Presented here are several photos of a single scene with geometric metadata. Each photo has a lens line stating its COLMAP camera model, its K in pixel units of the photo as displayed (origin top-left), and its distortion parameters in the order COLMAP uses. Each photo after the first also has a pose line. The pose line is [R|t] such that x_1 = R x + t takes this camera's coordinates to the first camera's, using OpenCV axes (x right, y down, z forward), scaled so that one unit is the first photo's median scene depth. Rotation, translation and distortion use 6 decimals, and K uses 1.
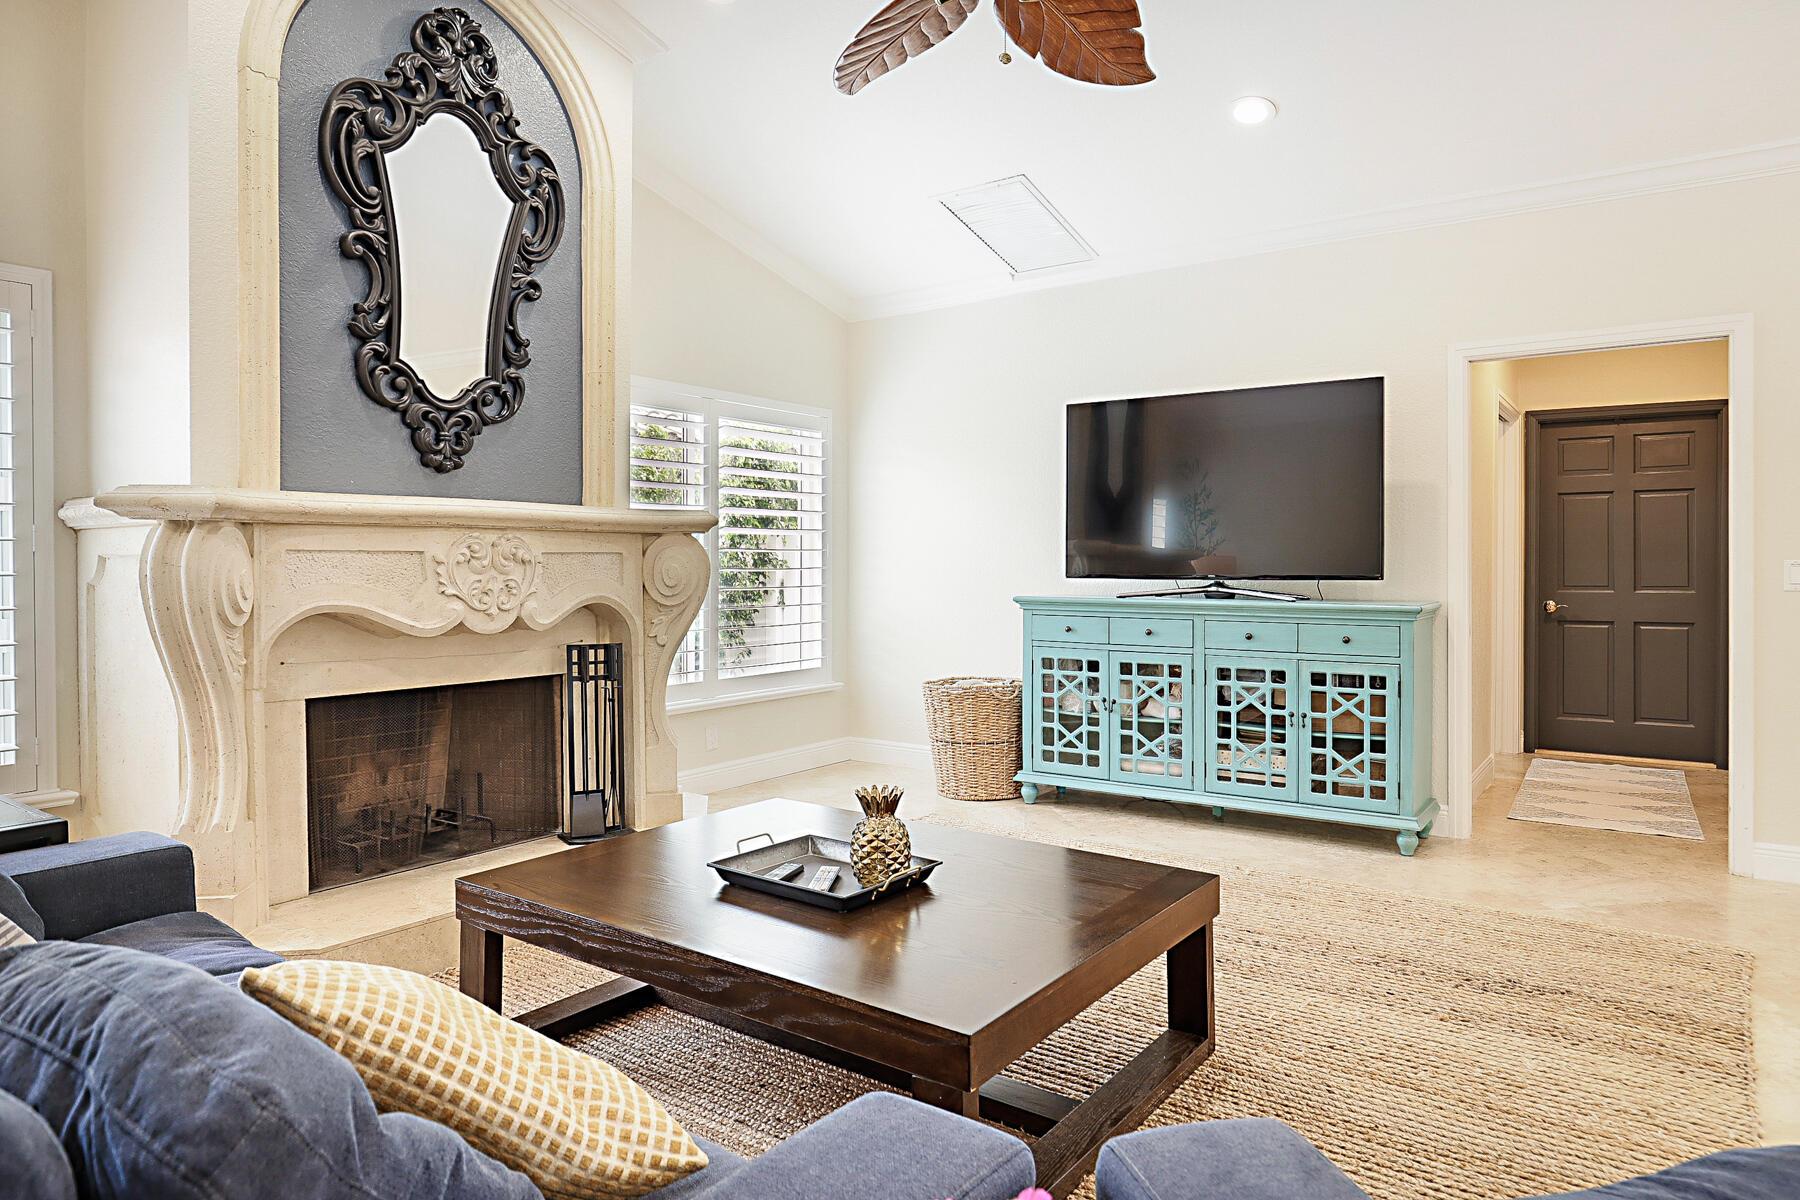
lens RADIAL K [[1075.5, 0, 902.3], [0, 1075.5, 572.7], [0, 0, 1]] dist [-0.050525, -0.000005]
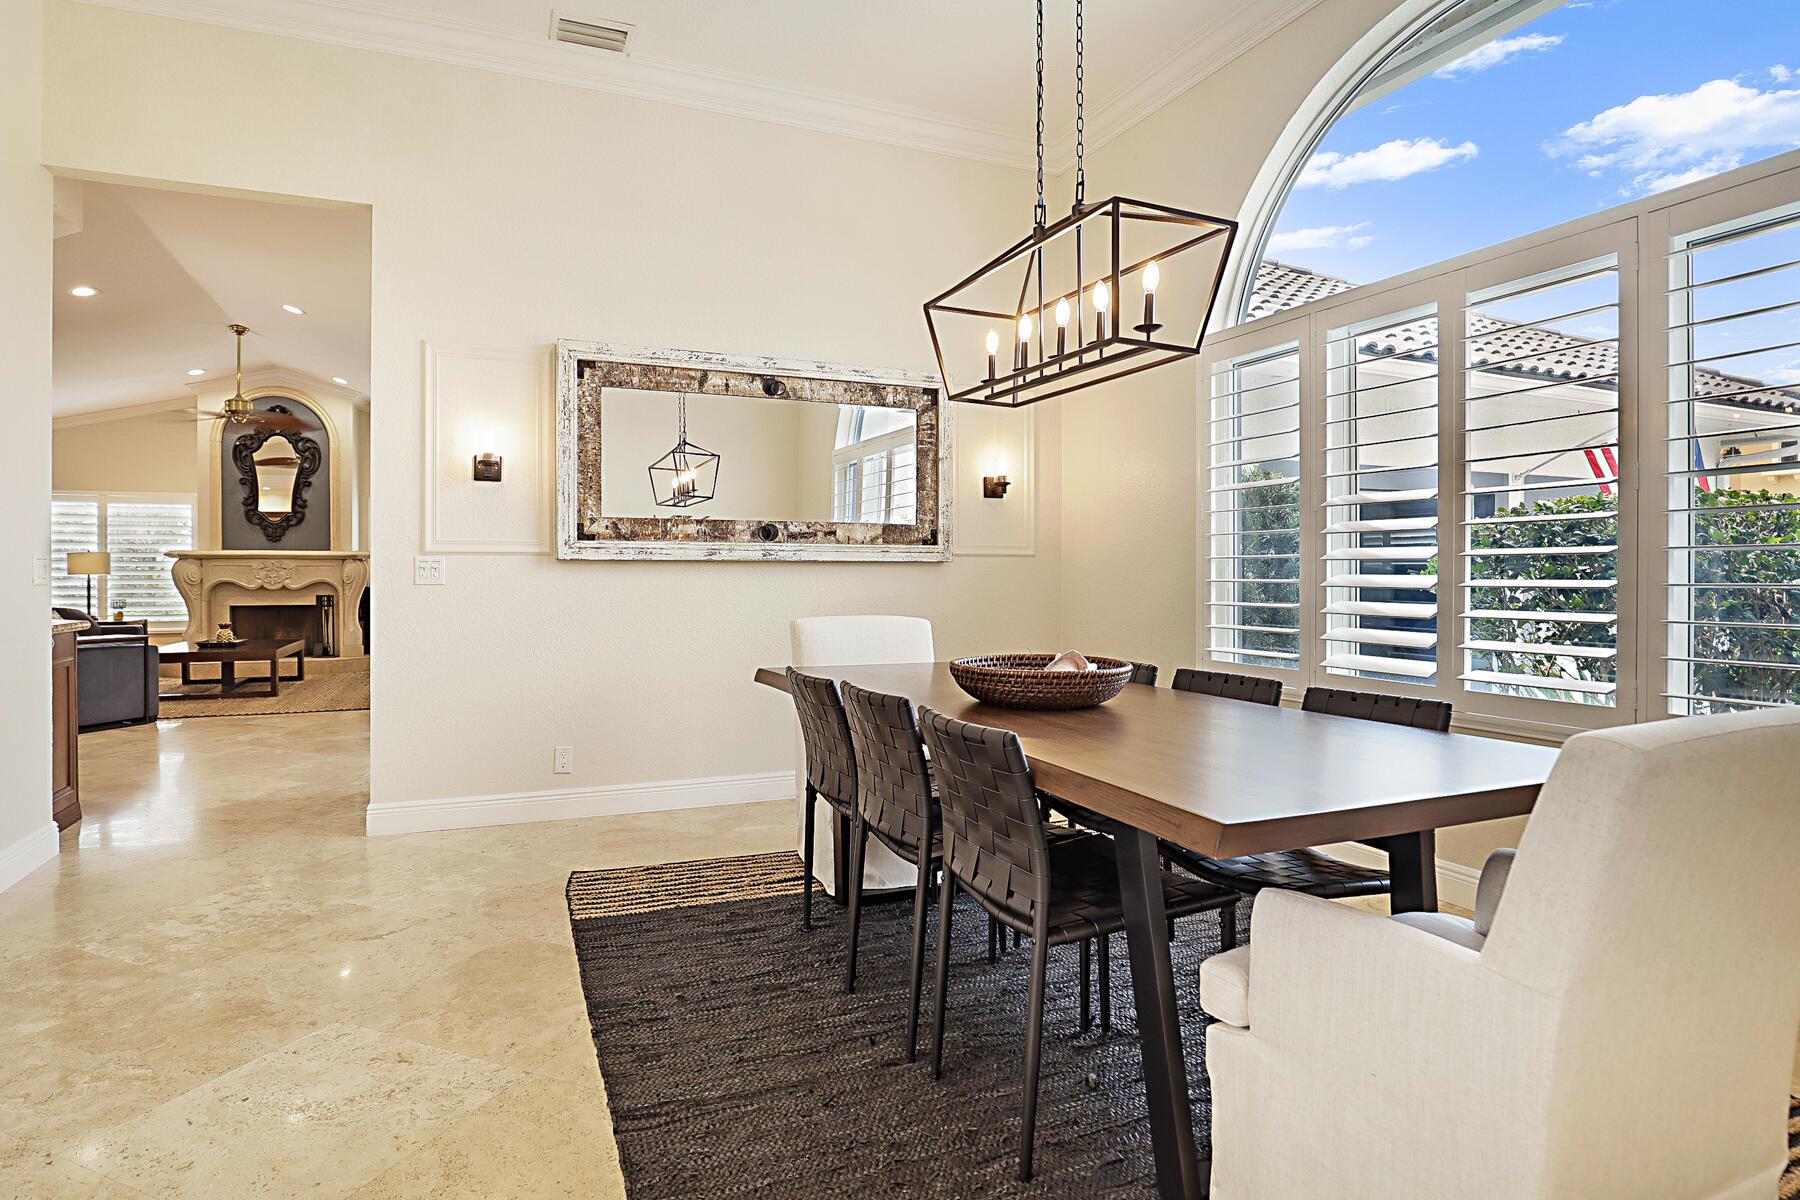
lens RADIAL K [[927.0, 0, 850.3], [0, 927.0, 592.2], [0, 0, 1]] dist [-0.052739, 0.021137]
pose [[0.847516, 0.010508, -0.530665, 2.631824], [-0.007723, 0.999942, 0.007467, 0.028445], [0.530713, -0.002230, 0.847548, -0.479656]]
